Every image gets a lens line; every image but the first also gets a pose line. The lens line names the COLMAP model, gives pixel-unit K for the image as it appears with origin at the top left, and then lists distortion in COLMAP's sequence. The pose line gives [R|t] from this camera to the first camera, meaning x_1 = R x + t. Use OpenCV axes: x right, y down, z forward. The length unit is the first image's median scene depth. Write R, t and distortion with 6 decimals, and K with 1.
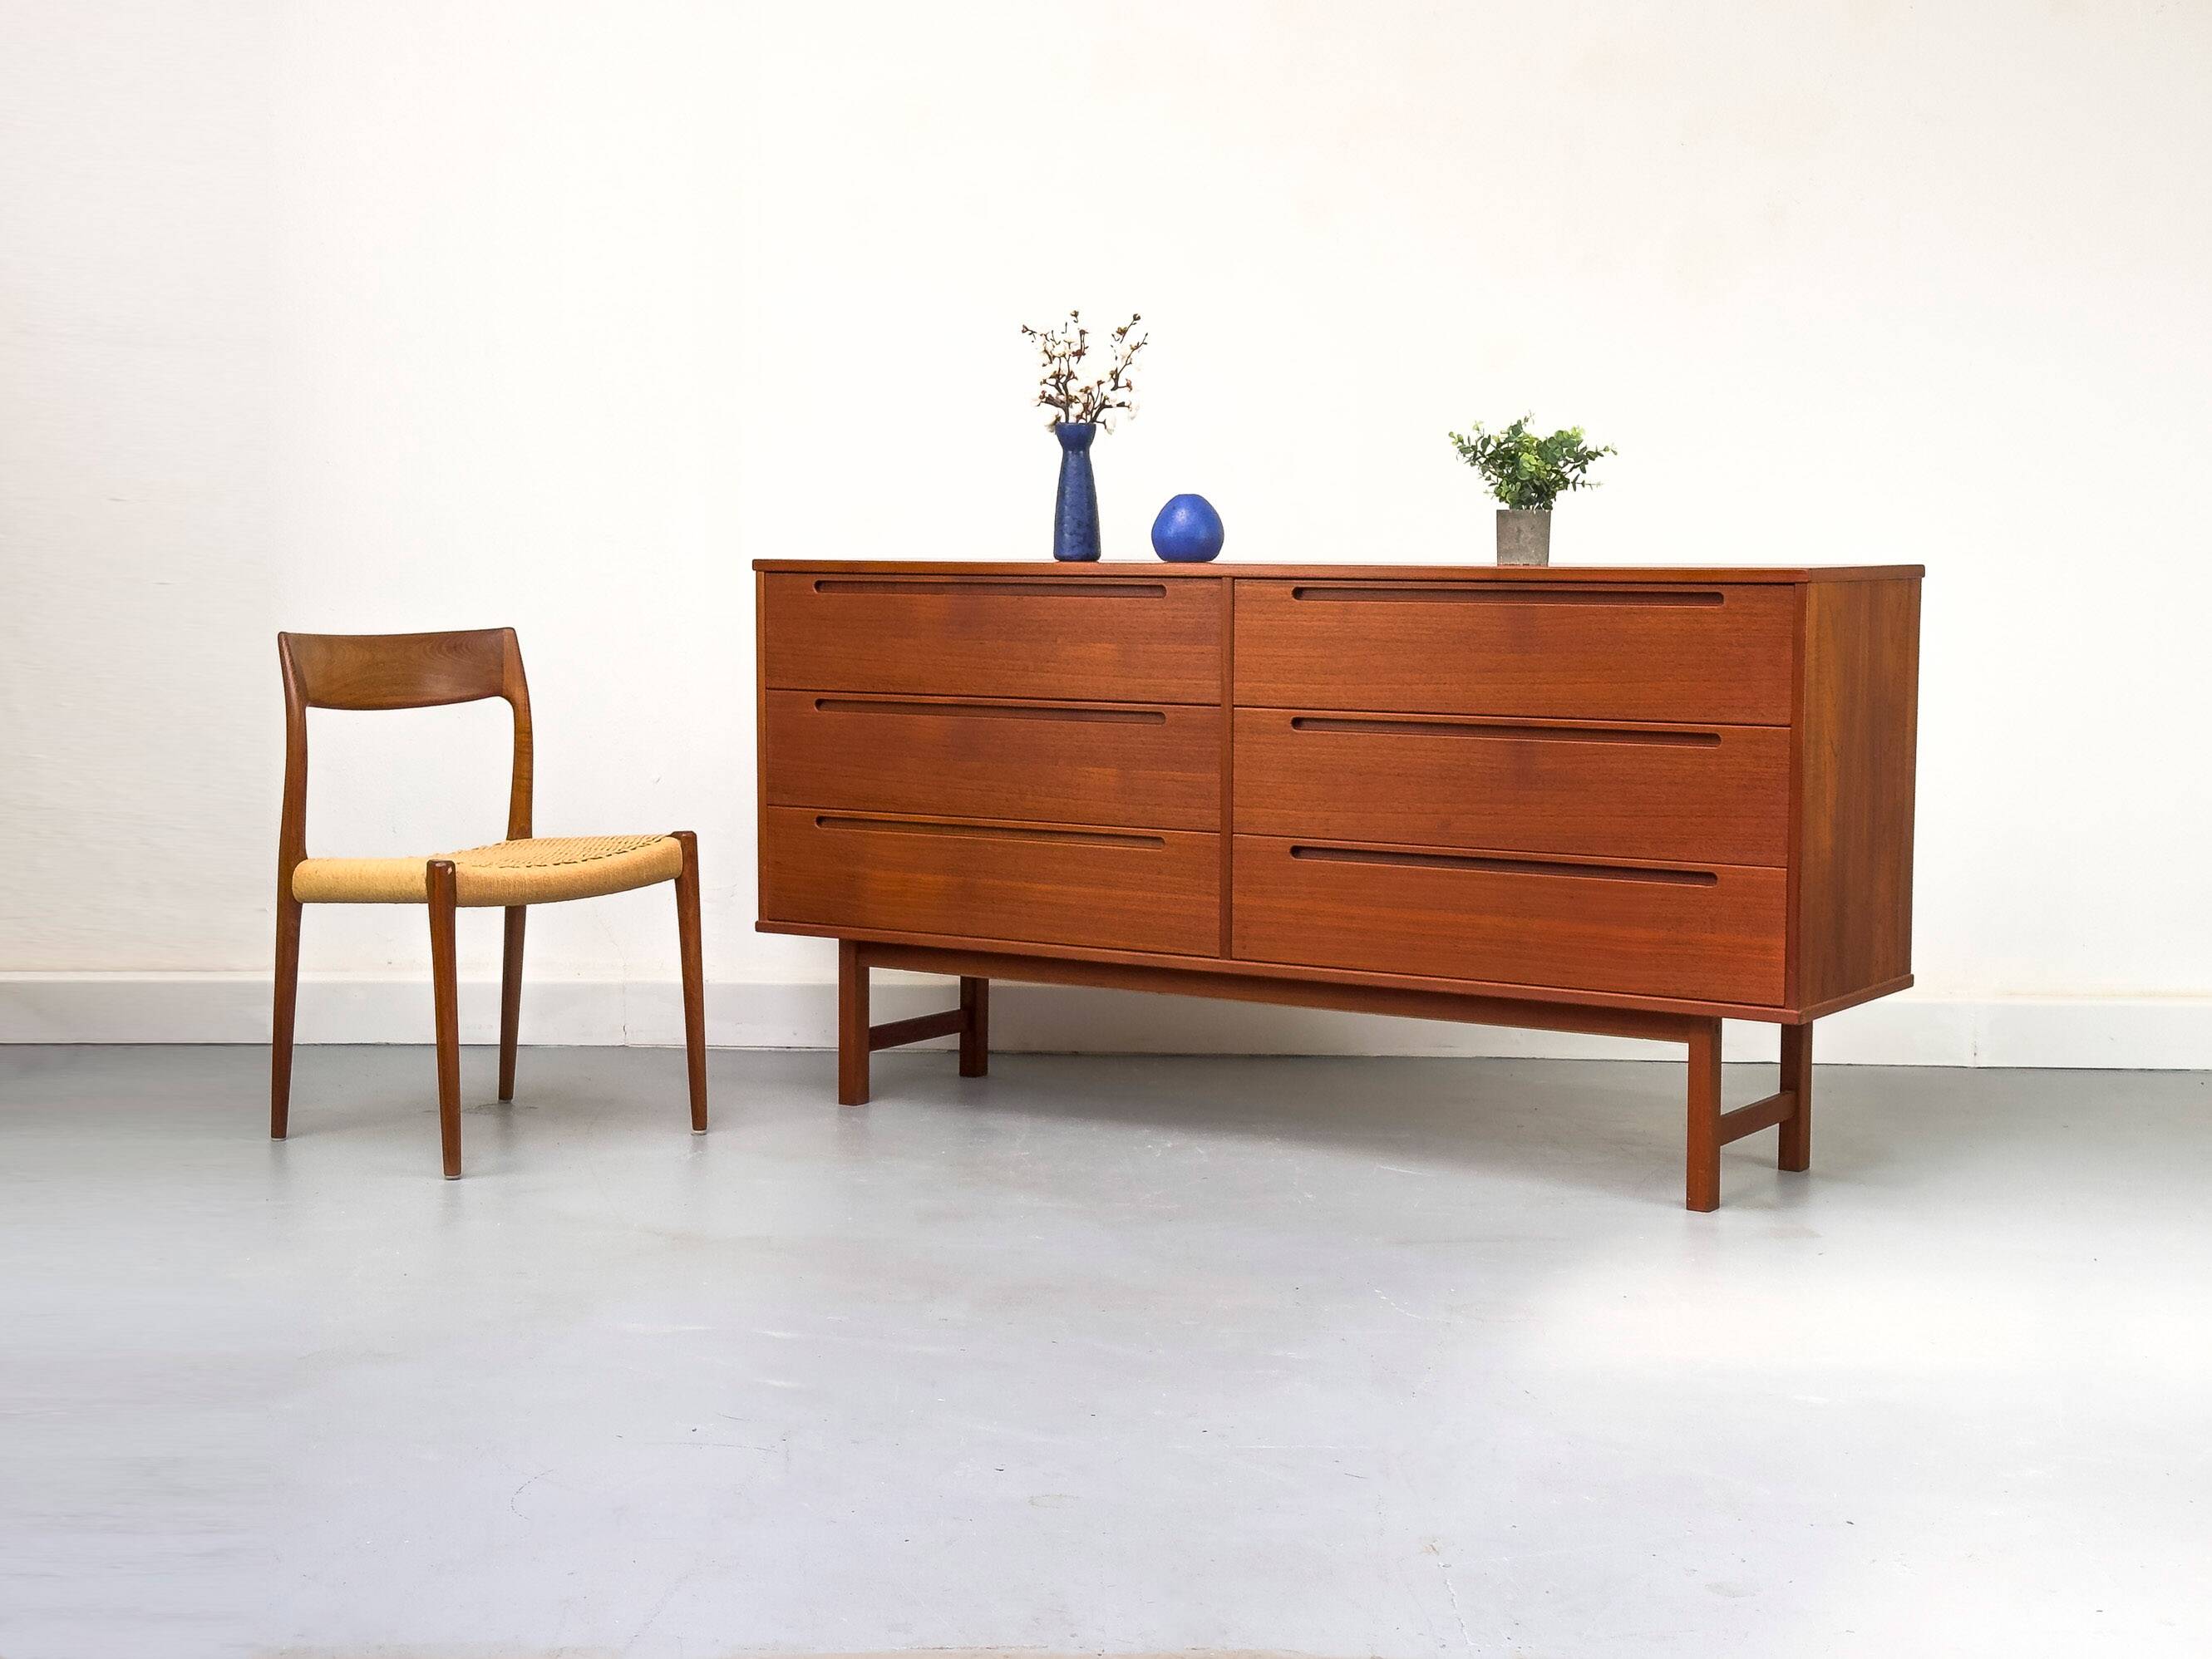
lens RADIAL K [[3355.9, 0, 1106.0], [0, 3355.9, 829.5], [0, 0, 1]] dist [0.153274, -0.378814]
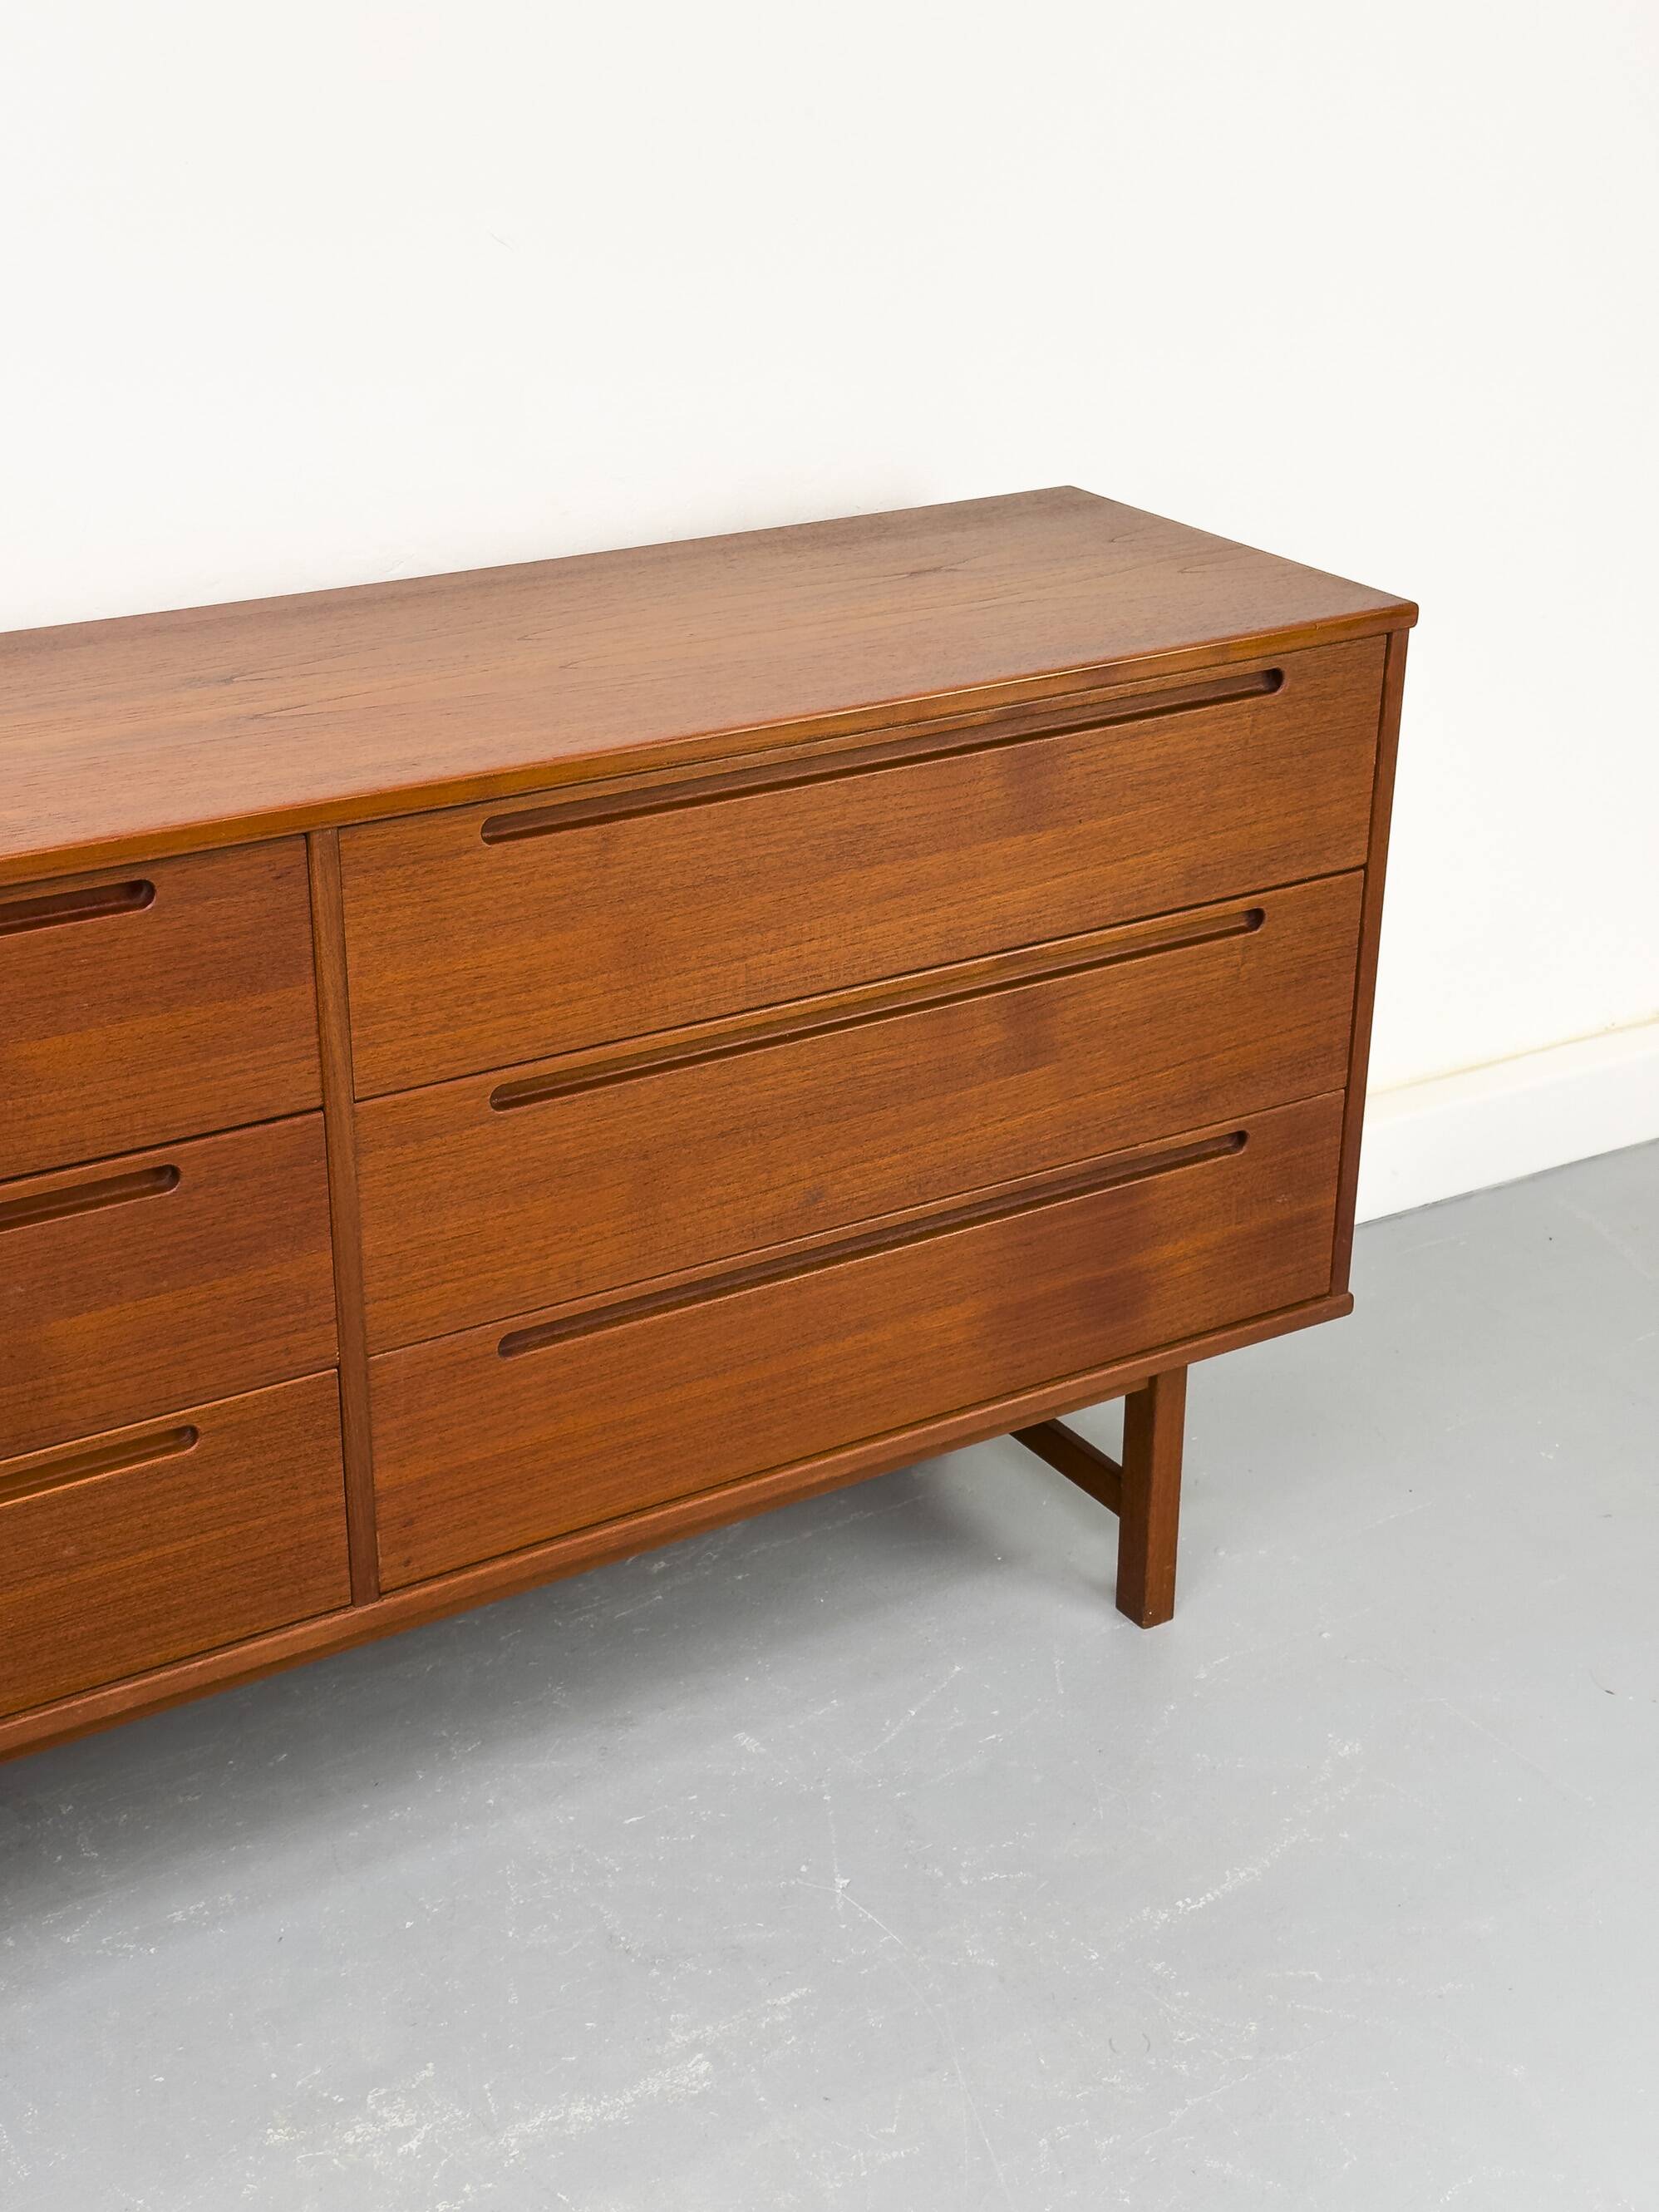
lens RADIAL K [[3065.5, 0, 830.4], [0, 3065.5, 1098.0], [0, 0, 1]] dist [0.143425, -0.021280]
pose [[0.421884, -0.372017, 0.826811, -0.272038], [0.076752, 0.923322, 0.376278, -0.186502], [-0.903395, -0.095287, 0.418088, 0.787123]]
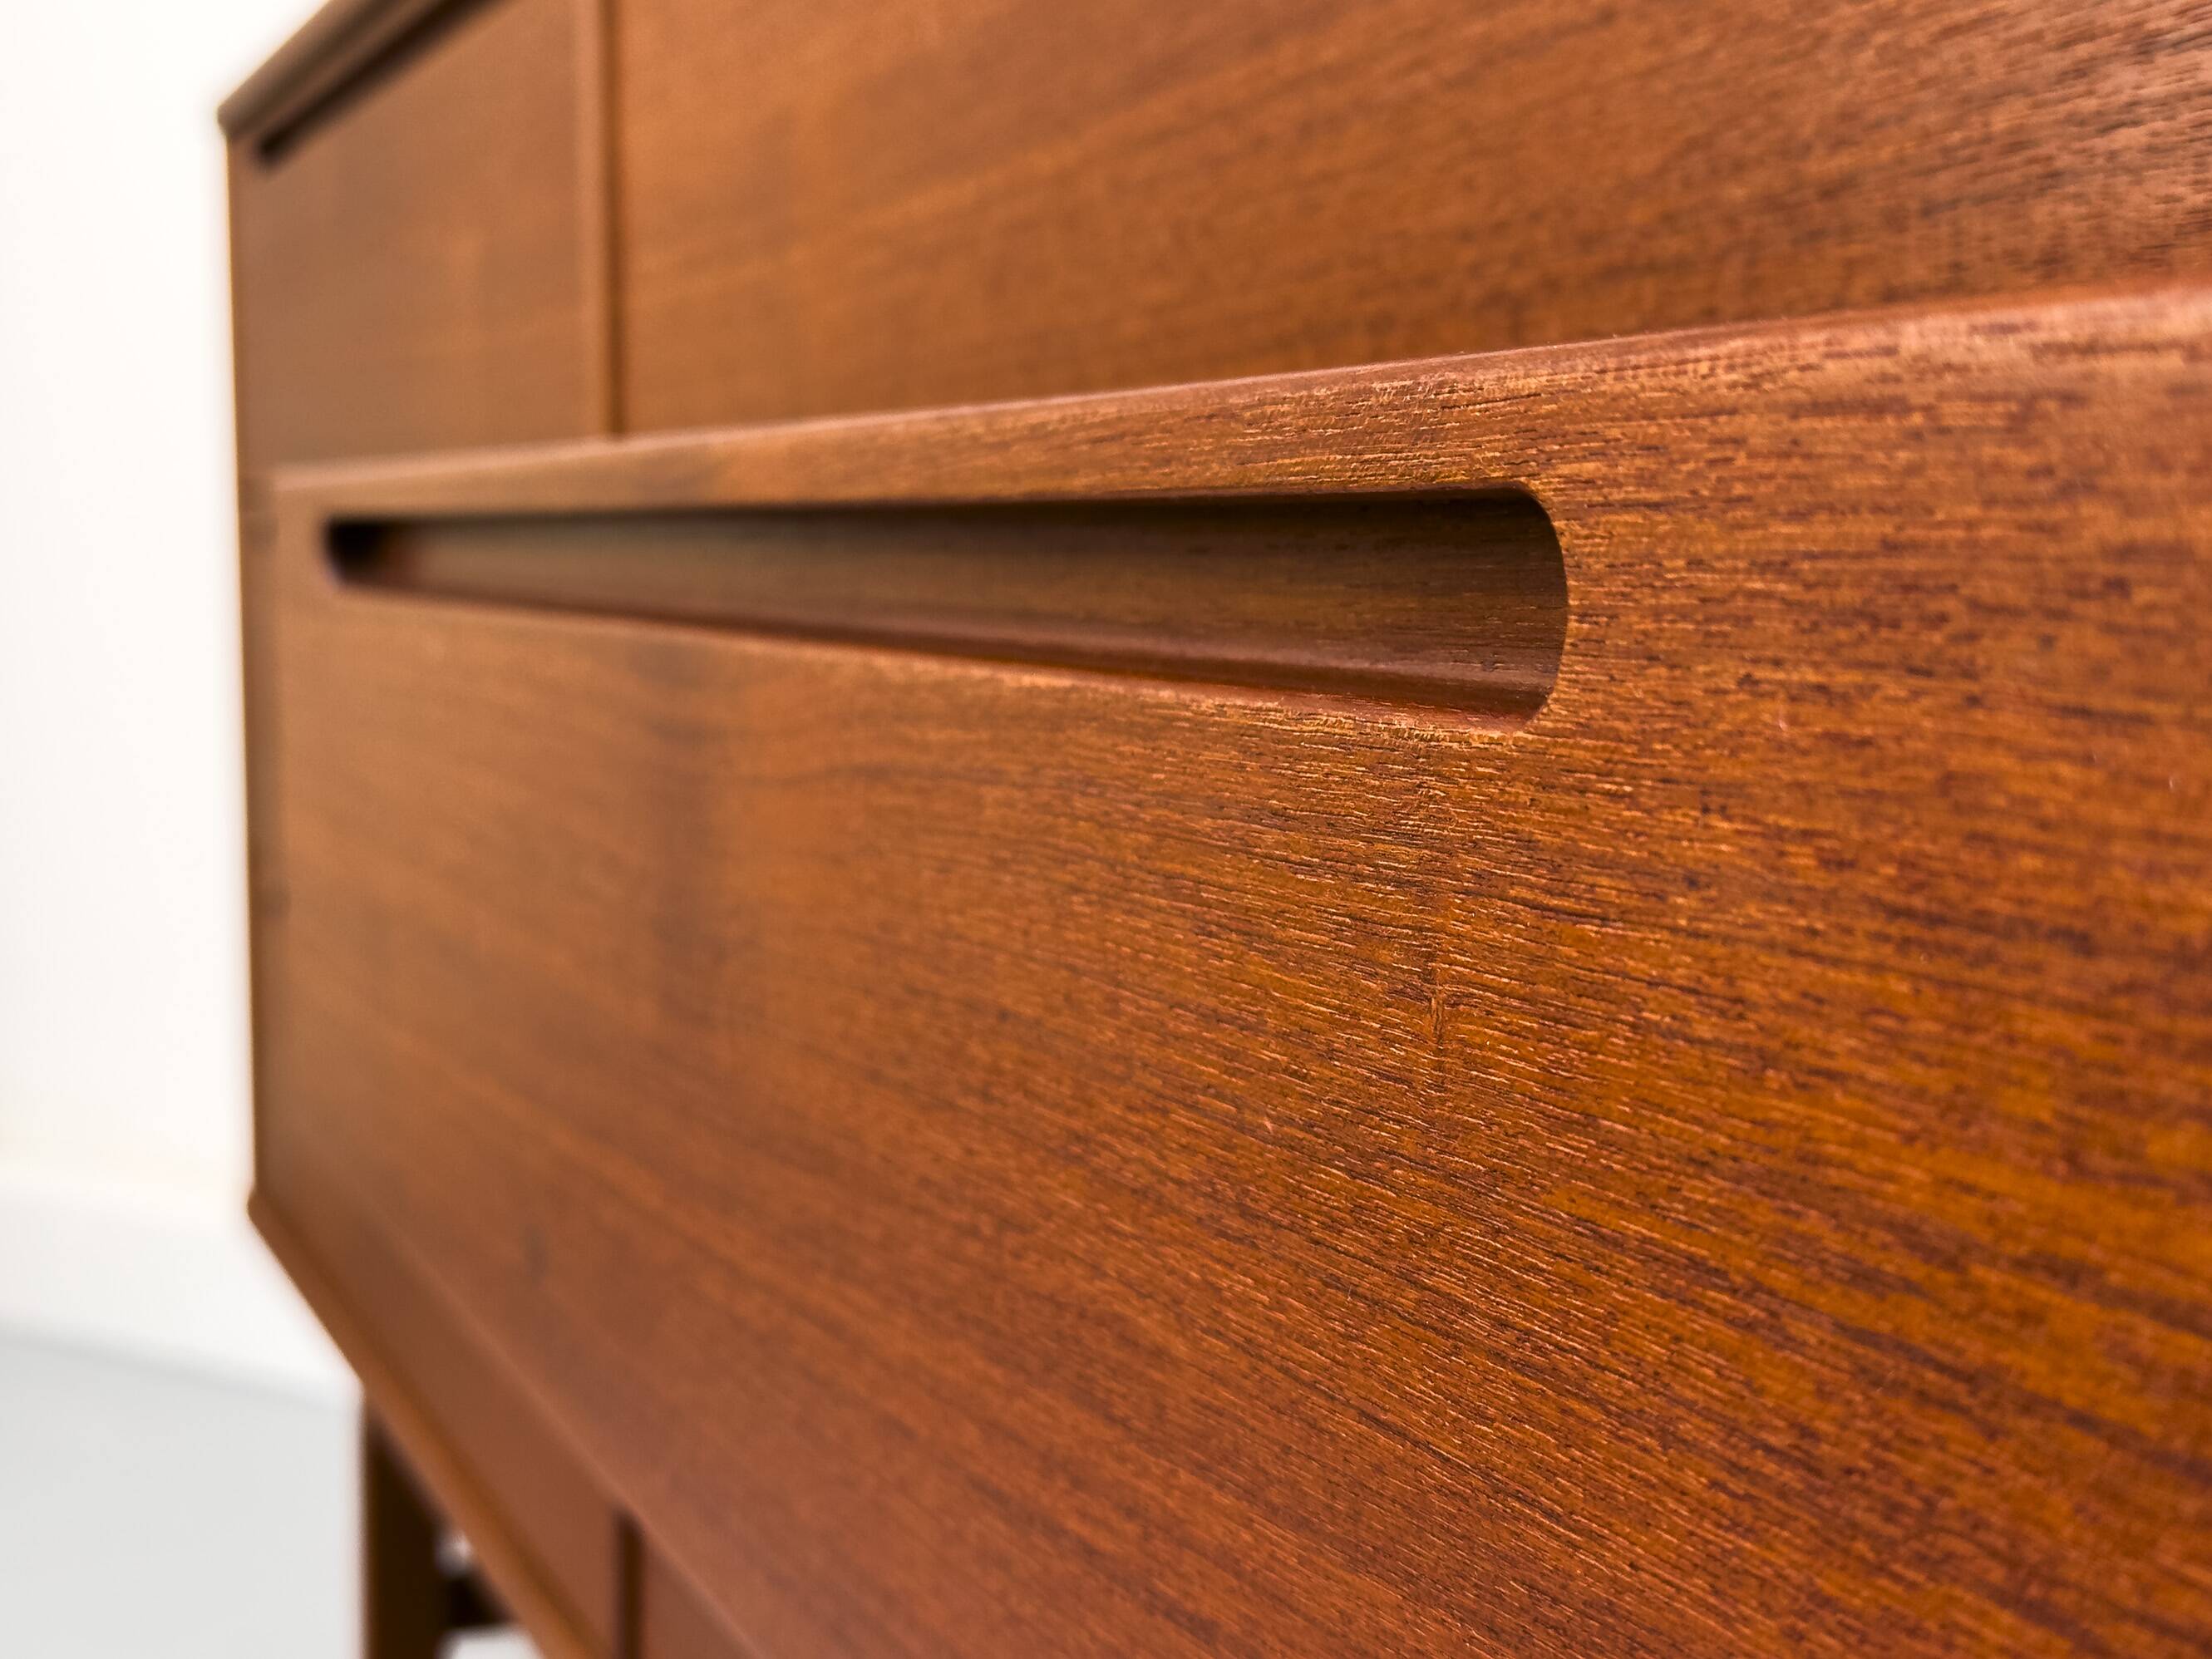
lens RADIAL K [[3355.9, 0, 1106.0], [0, 3355.9, 829.5], [0, 0, 1]] dist [0.153274, -0.378814]
pose [[0.808686, 0.045532, -0.586476, 0.196059], [-0.049074, 0.998746, 0.009872, -0.021076], [0.586190, 0.020797, 0.809907, 0.882424]]
